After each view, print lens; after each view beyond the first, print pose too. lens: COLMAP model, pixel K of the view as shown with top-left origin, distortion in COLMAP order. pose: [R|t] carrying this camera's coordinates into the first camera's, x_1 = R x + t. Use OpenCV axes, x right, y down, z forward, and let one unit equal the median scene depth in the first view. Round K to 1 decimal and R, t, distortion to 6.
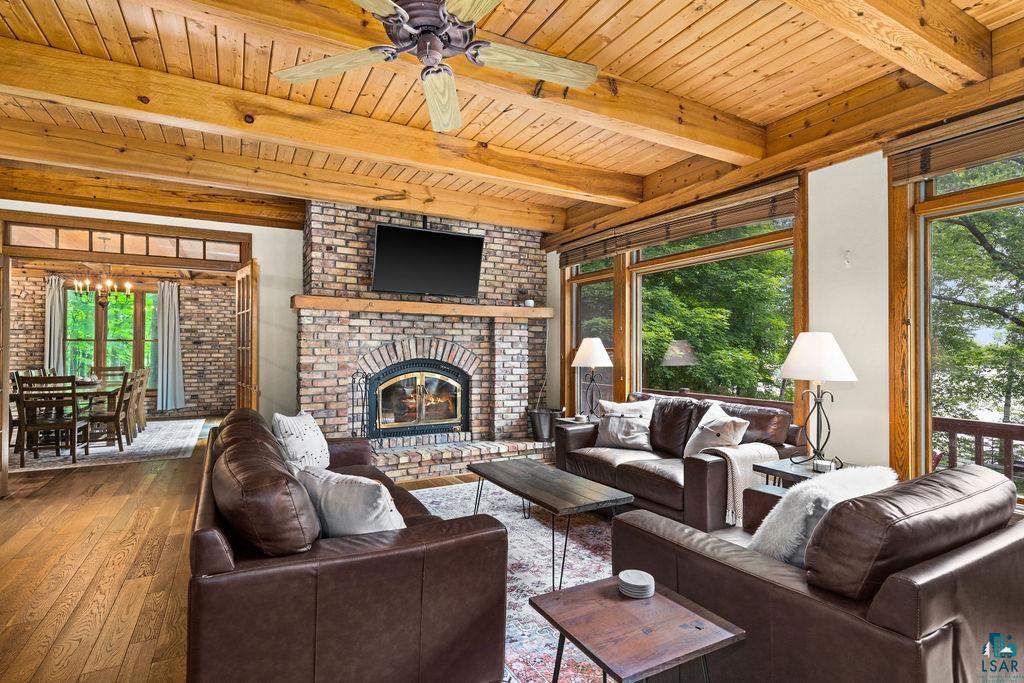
lens RADIAL K [[500.3, 0, 512.0], [0, 500.3, 346.7], [0, 0, 1]] dist [0.000296, -0.000188]
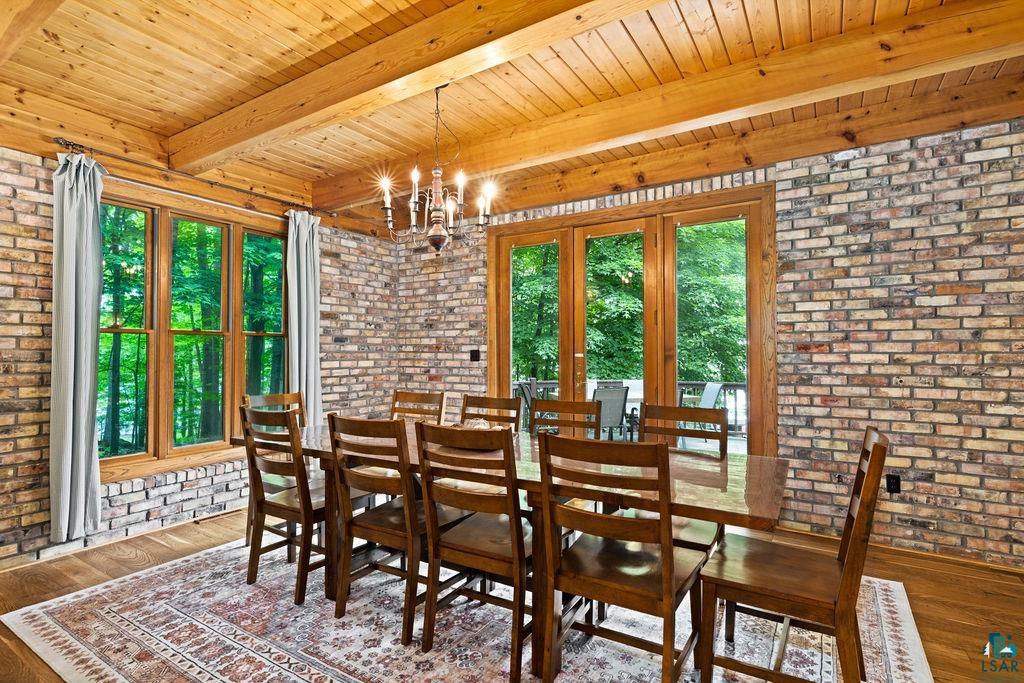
lens RADIAL K [[500.3, 0, 510.3], [0, 500.3, 340.6], [0, 0, 1]] dist [0.000296, -0.000188]
pose [[0.878111, 0.020522, 0.478016, -0.723148], [-0.023535, 0.999723, 0.000313, -0.011389], [-0.477877, -0.011525, 0.878351, 0.465606]]
